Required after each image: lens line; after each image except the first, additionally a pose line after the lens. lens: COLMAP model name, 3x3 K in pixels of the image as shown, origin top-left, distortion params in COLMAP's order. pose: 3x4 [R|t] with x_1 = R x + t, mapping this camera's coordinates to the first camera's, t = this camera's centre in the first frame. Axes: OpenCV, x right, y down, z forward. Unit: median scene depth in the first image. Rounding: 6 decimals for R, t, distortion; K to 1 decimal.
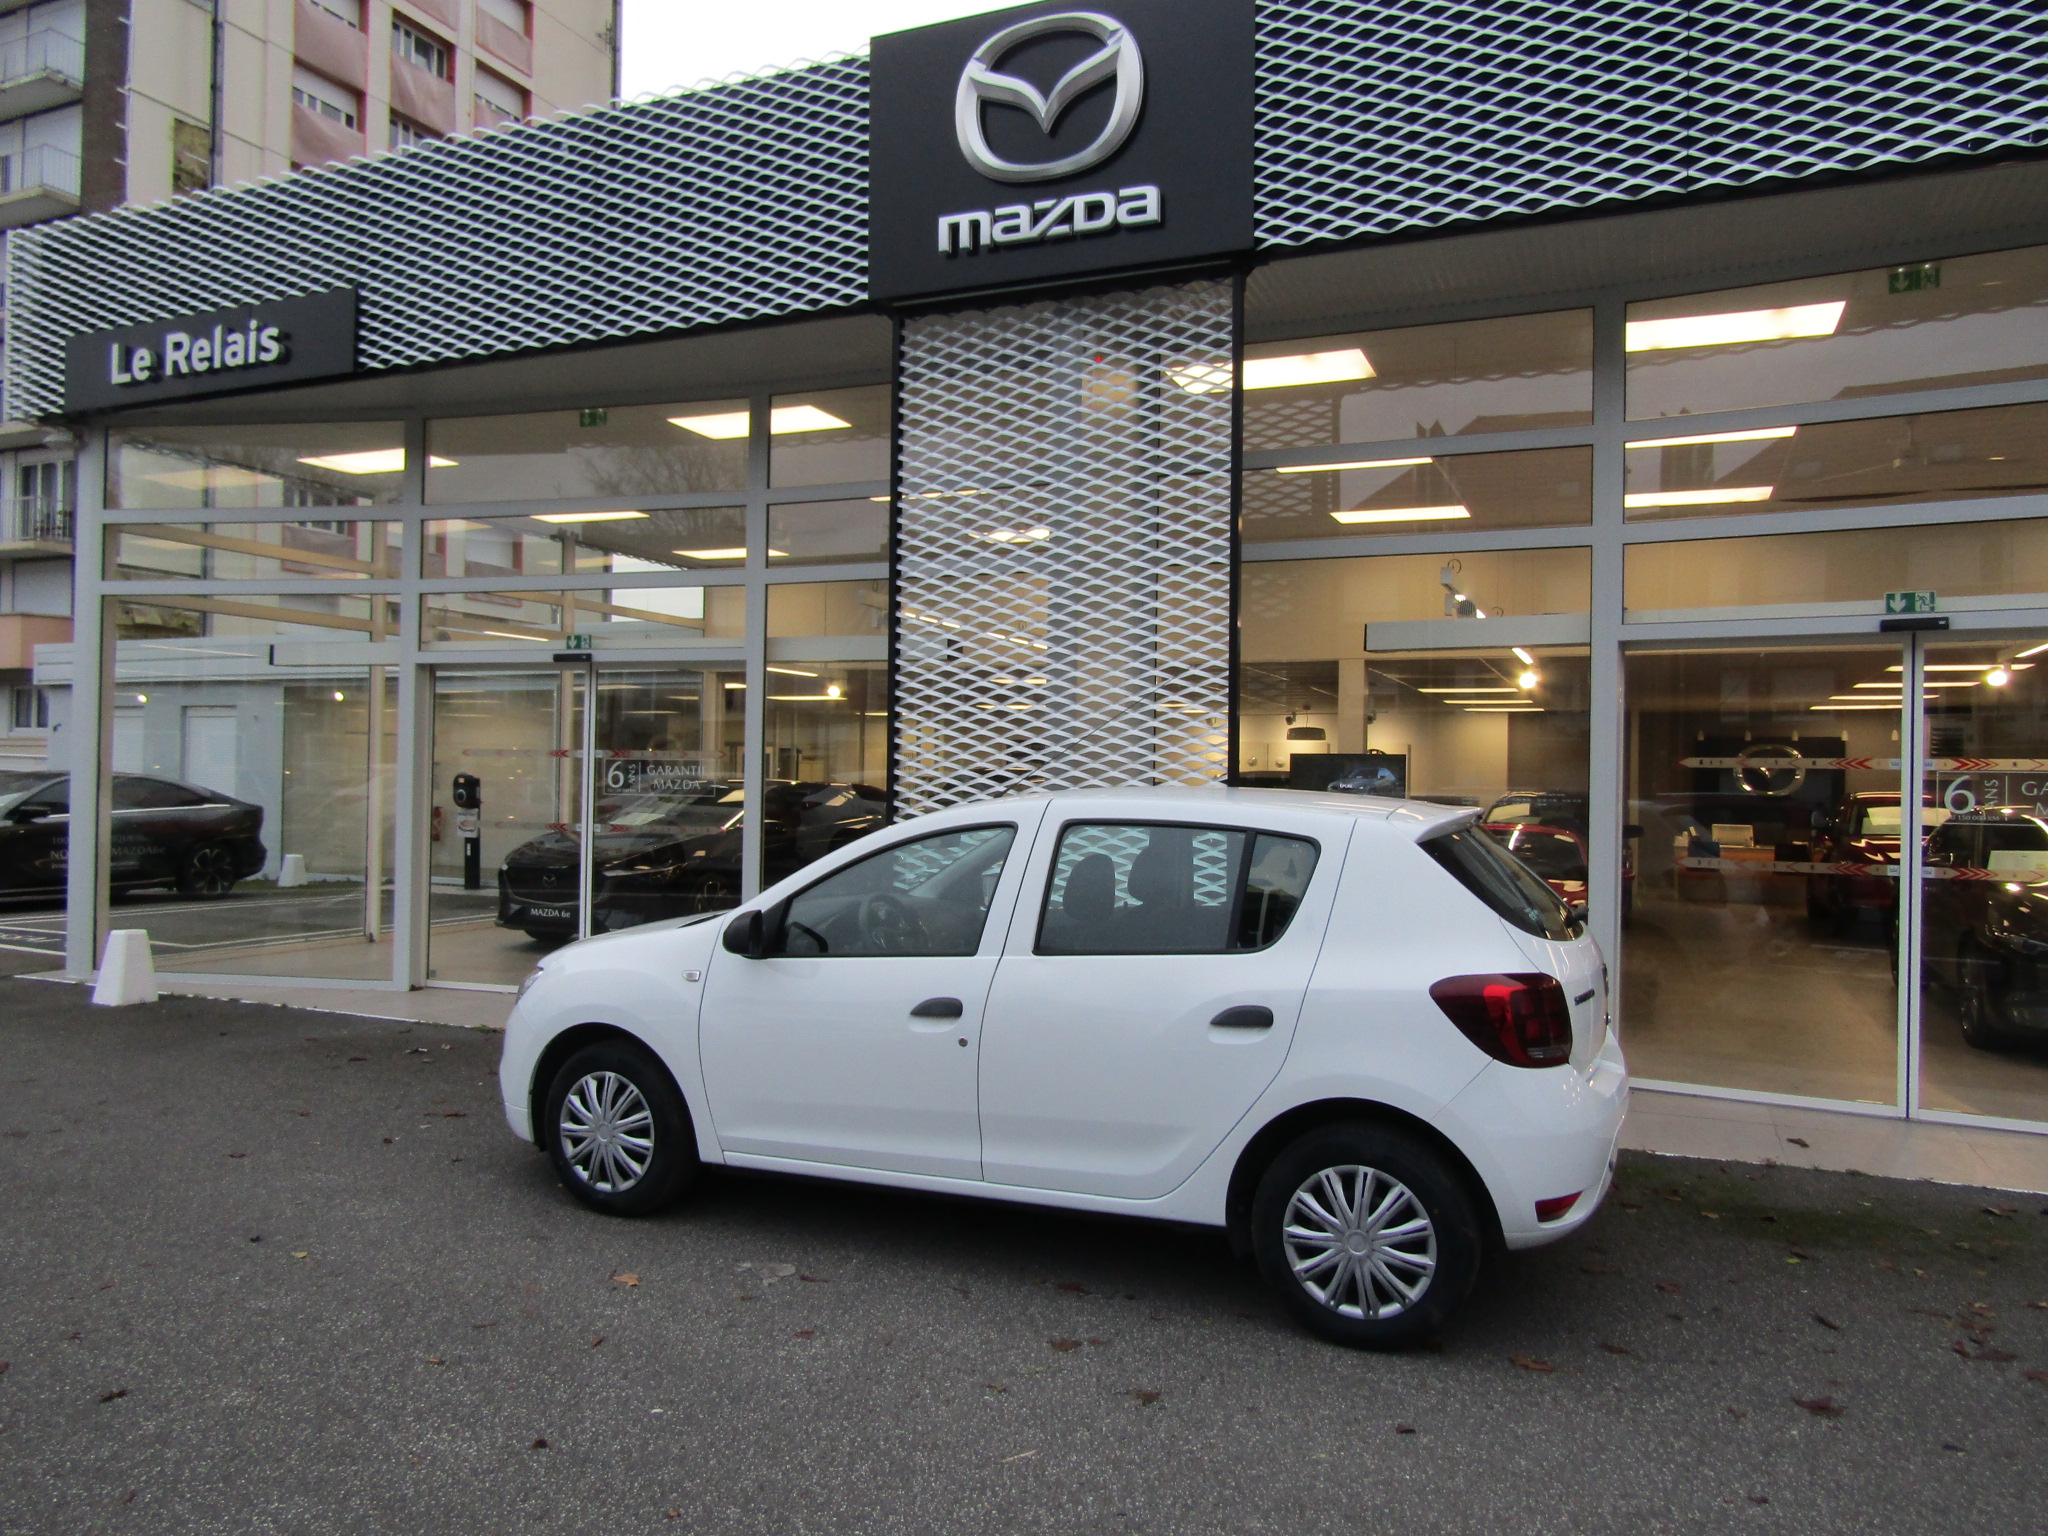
lens RADIAL K [[1446.9, 0, 1029.9], [0, 1446.9, 765.5], [0, 0, 1]] dist [-0.011611, -0.003415]
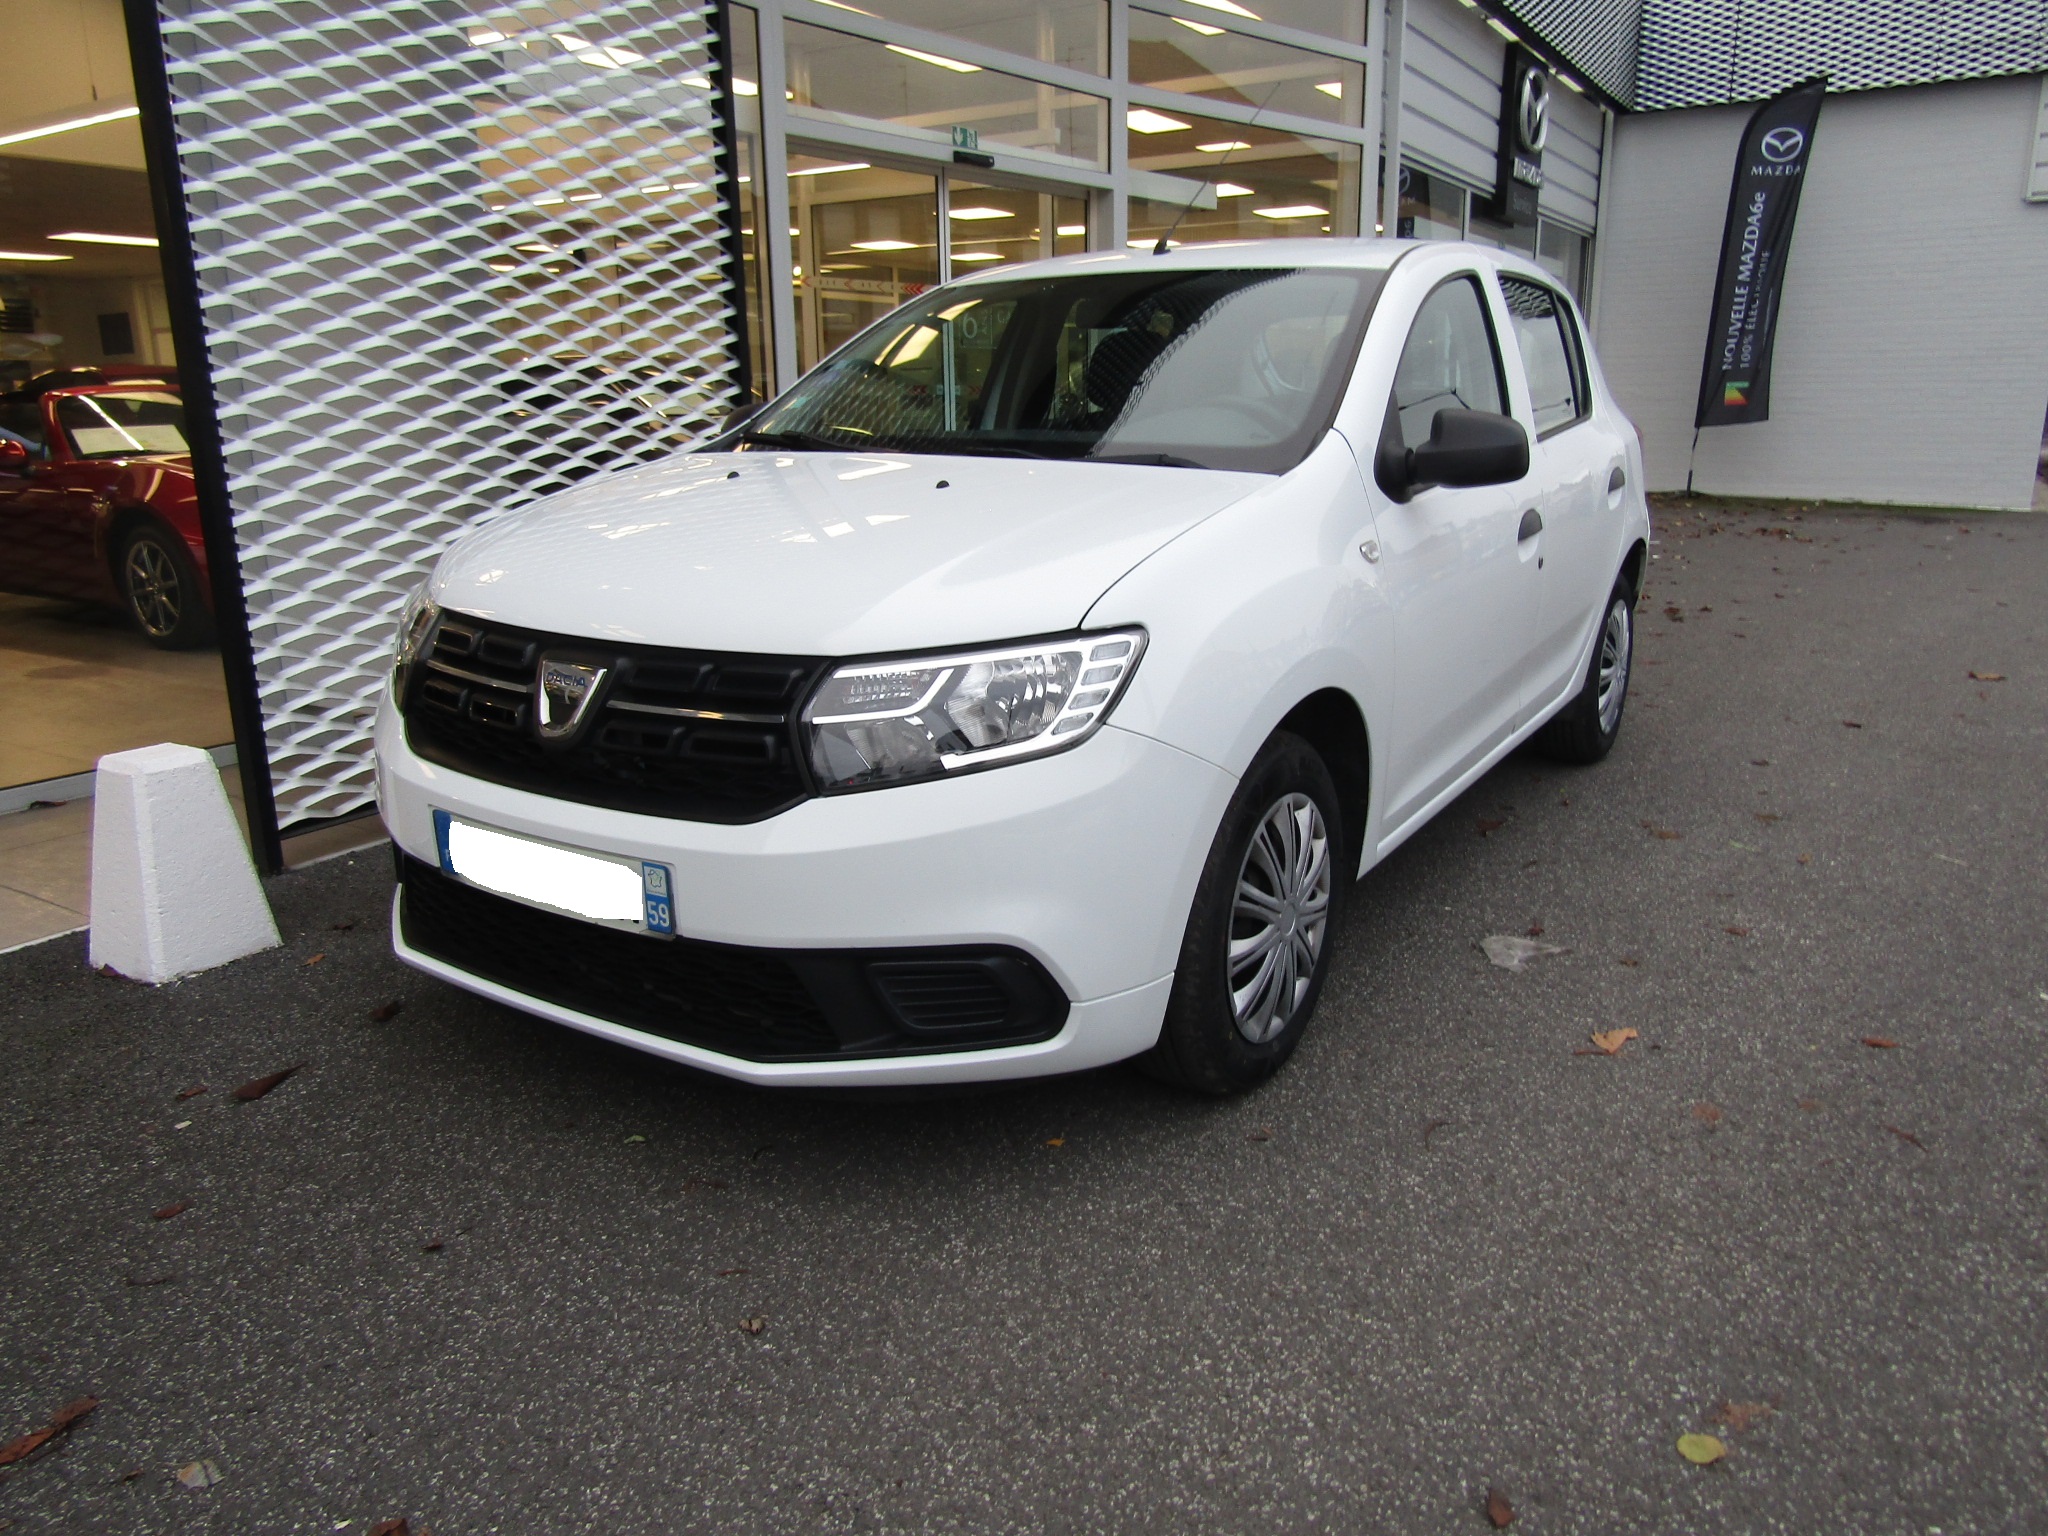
lens RADIAL K [[1446.9, 0, 1013.4], [0, 1446.9, 768.1], [0, 0, 1]] dist [-0.011611, -0.003415]
pose [[0.148839, -0.264110, 0.952939, -0.907302], [0.005977, 0.963896, 0.266213, 0.094869], [-0.988843, -0.033927, 0.145044, 1.236871]]
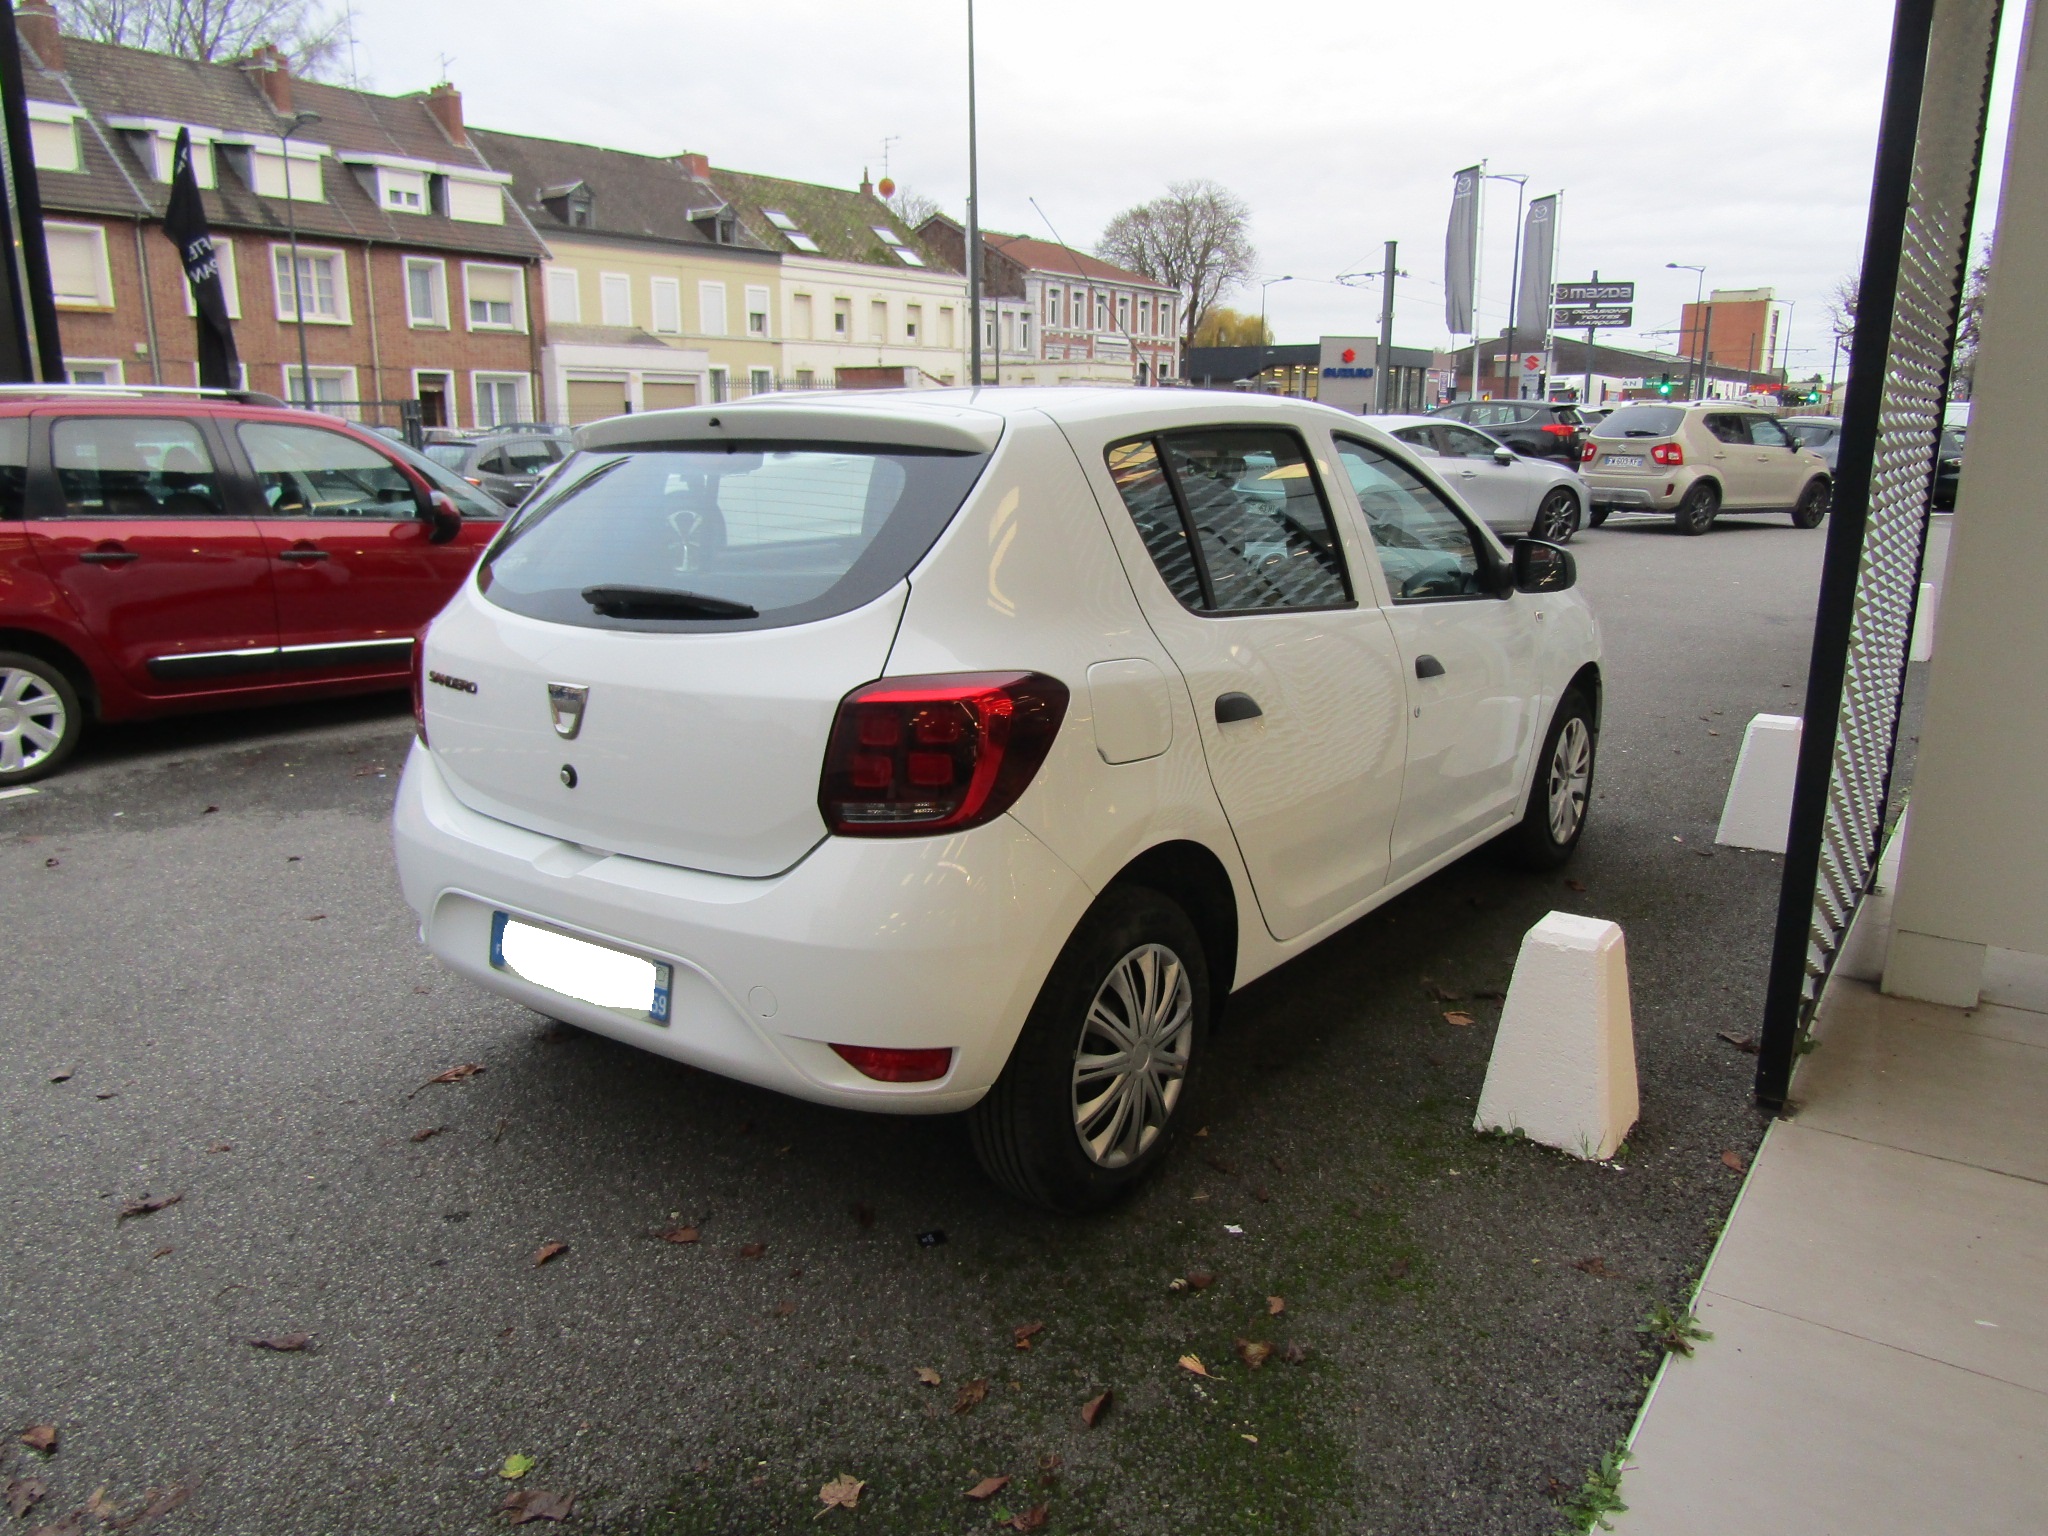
lens RADIAL K [[1446.9, 0, 1017.4], [0, 1446.9, 767.8], [0, 0, 1]] dist [-0.011611, -0.003415]
pose [[-0.218189, 0.211615, -0.952687, 0.980130], [0.010124, 0.976646, 0.214618, 0.053454], [0.975854, 0.037182, -0.215235, 1.398161]]
